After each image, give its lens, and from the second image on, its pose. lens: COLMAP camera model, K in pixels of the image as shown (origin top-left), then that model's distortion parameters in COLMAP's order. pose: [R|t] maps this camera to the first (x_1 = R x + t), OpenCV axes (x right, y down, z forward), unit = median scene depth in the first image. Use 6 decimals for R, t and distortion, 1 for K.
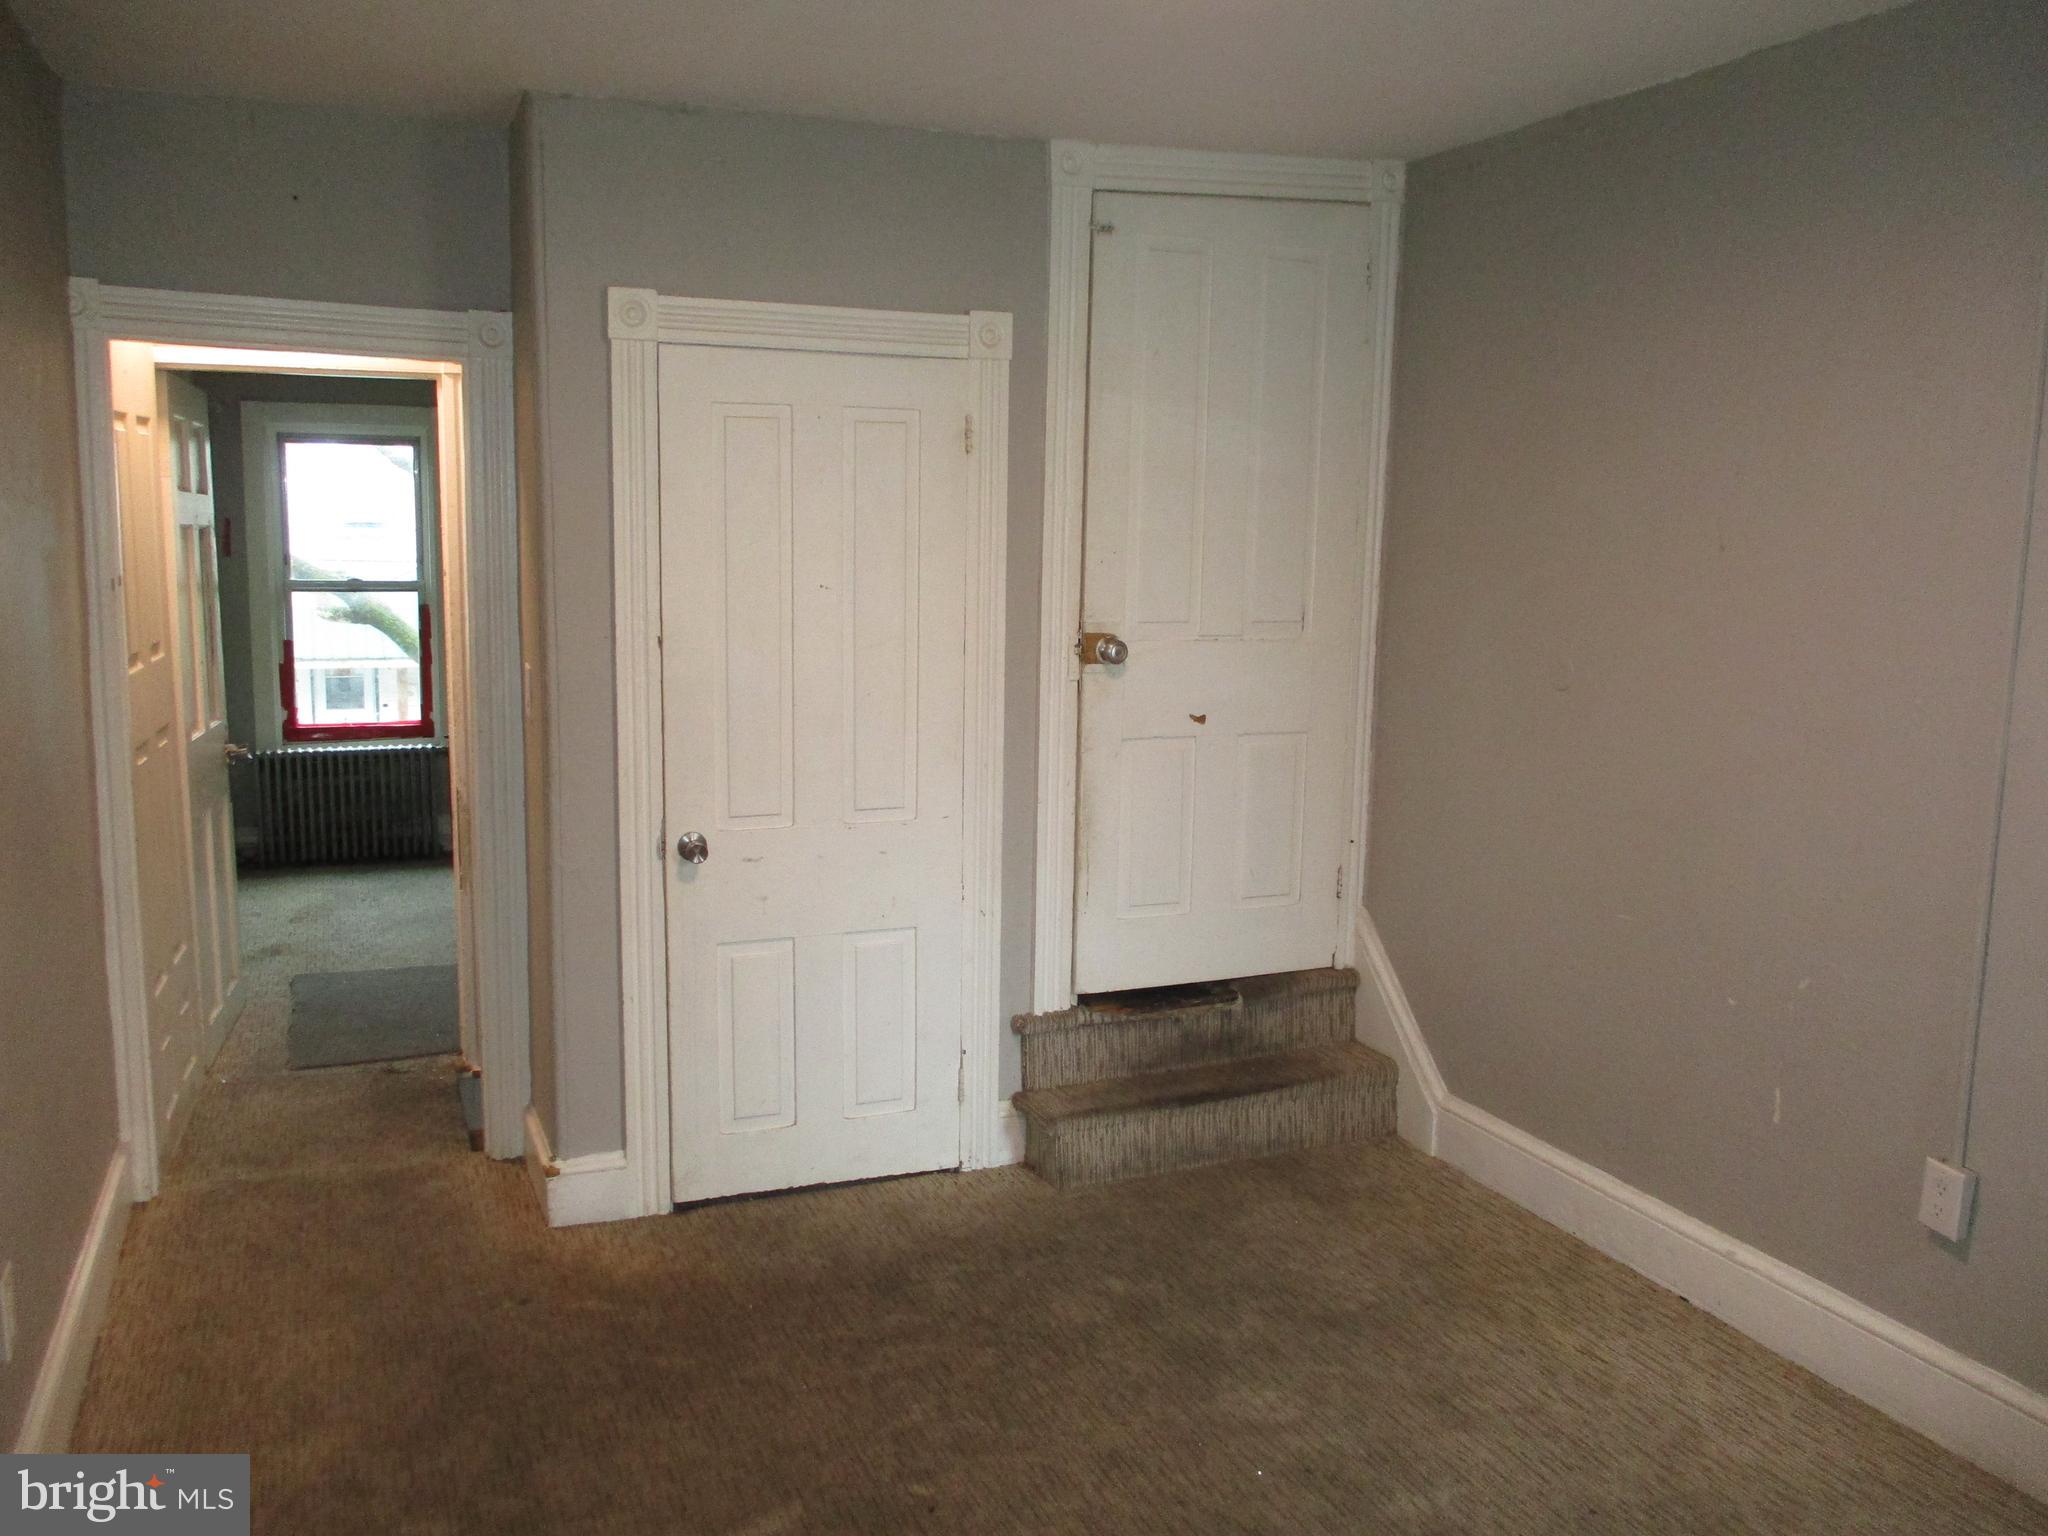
lens RADIAL K [[1699.8, 0, 1019.7], [0, 1699.8, 778.2], [0, 0, 1]] dist [-0.040123, 0.031506]
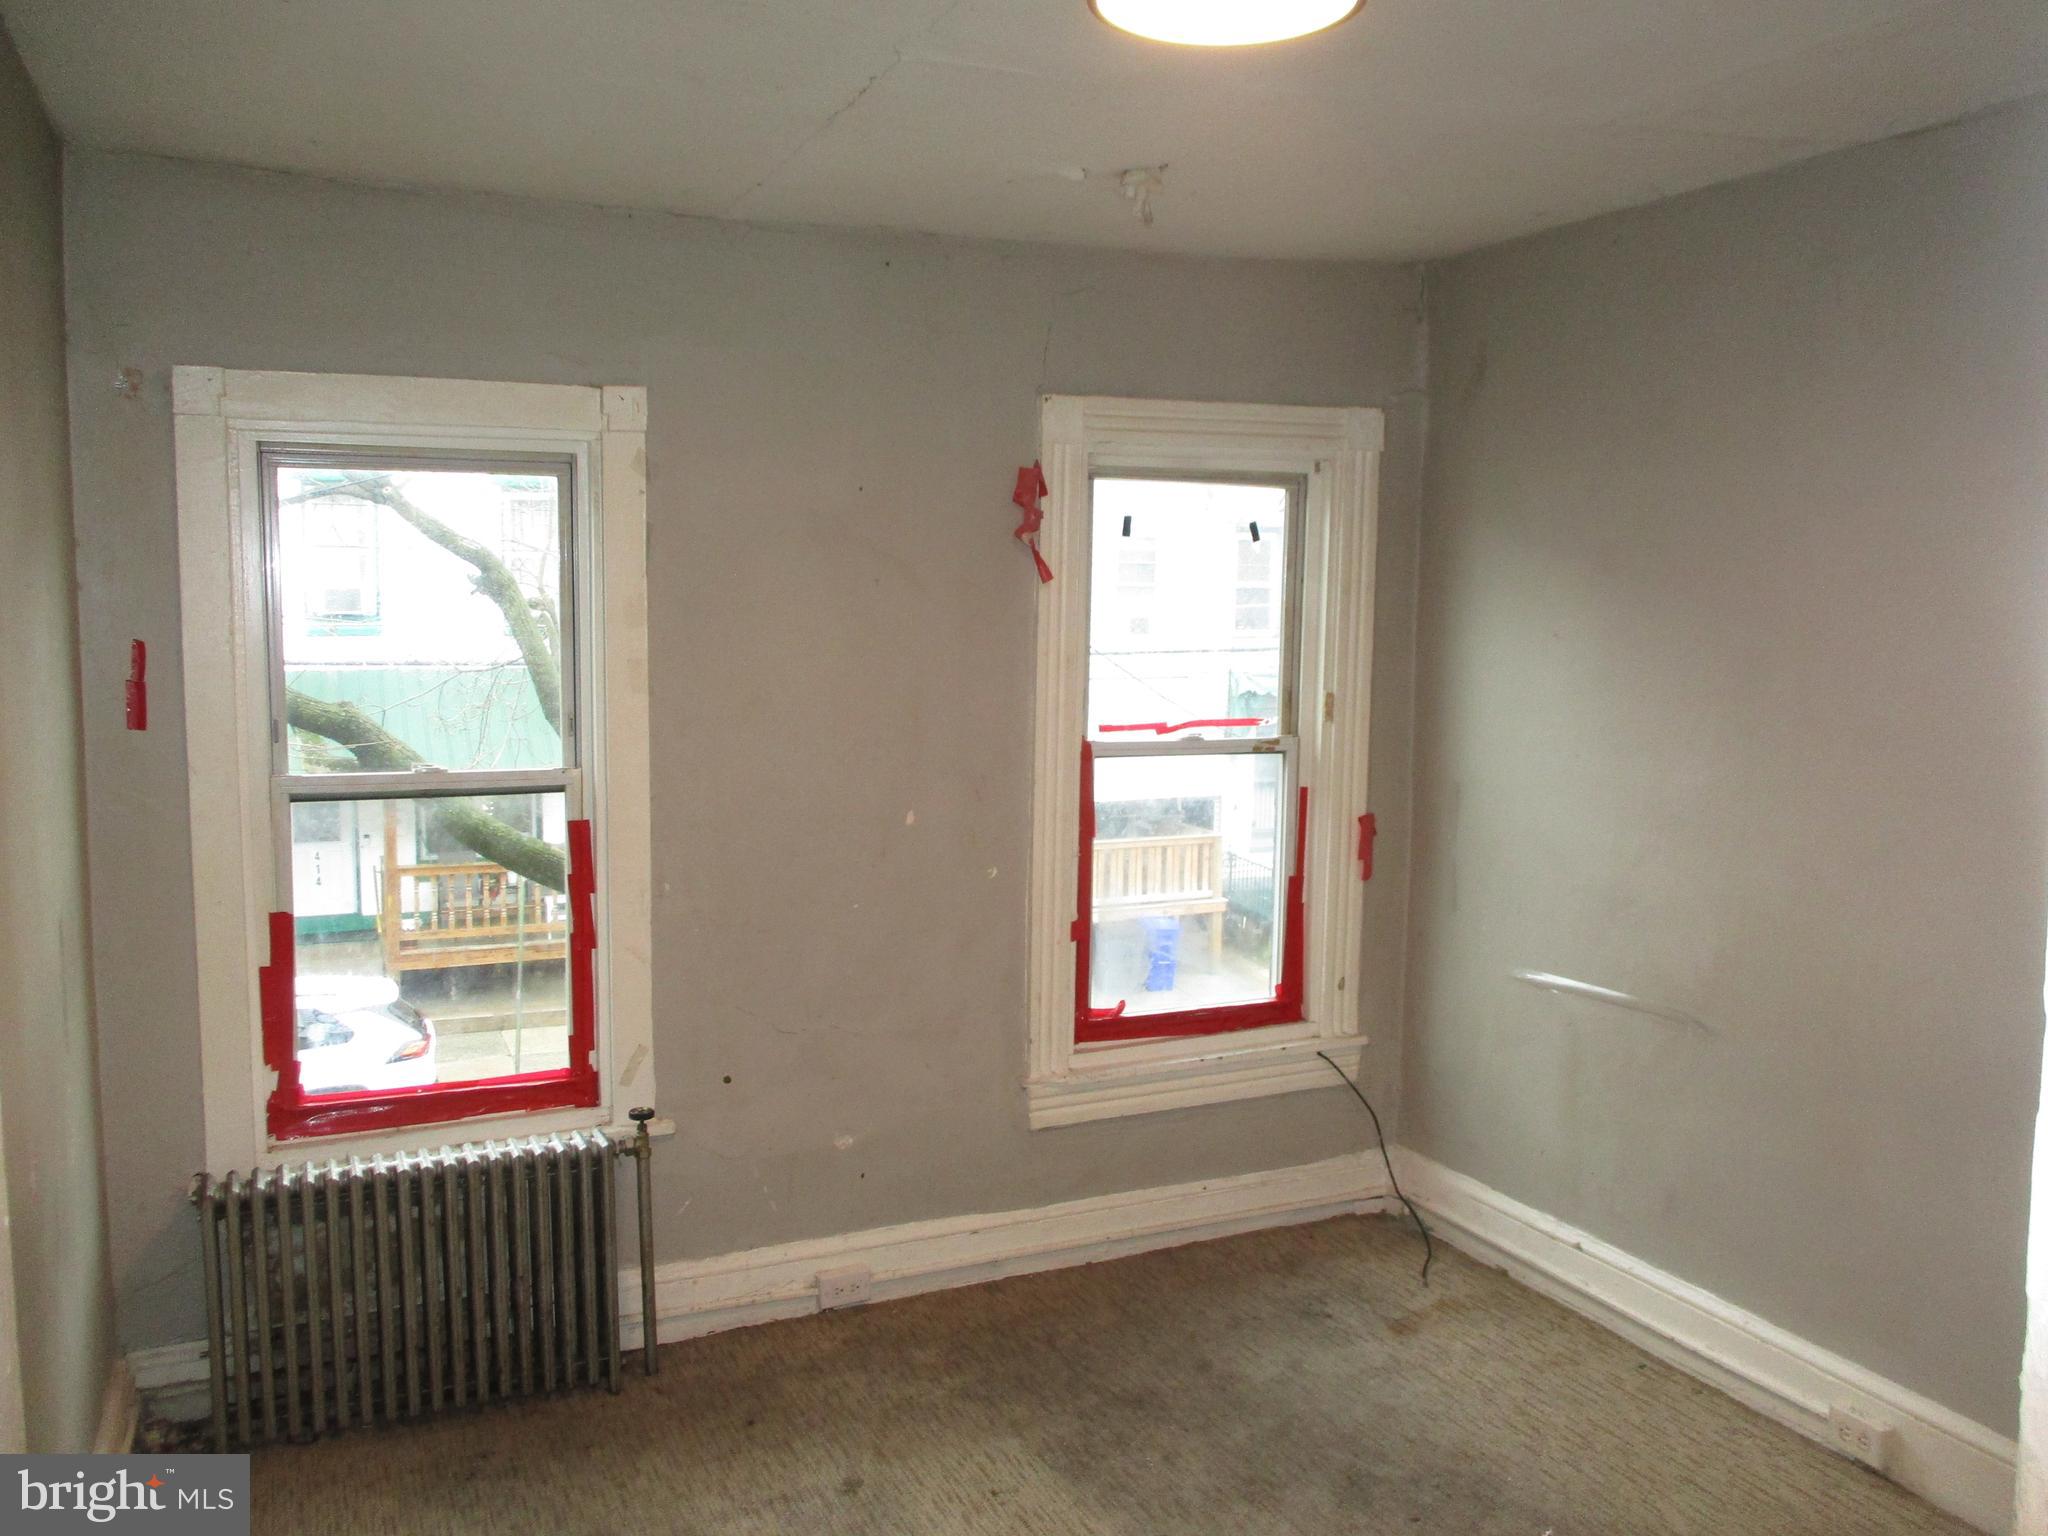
lens RADIAL K [[1699.8, 0, 1029.0], [0, 1699.8, 760.5], [0, 0, 1]] dist [-0.040123, 0.031506]
pose [[0.999238, -0.014196, 0.036368, -0.250904], [0.015715, 0.999002, -0.041818, -0.099267], [-0.035738, 0.042357, 0.998463, 0.545631]]
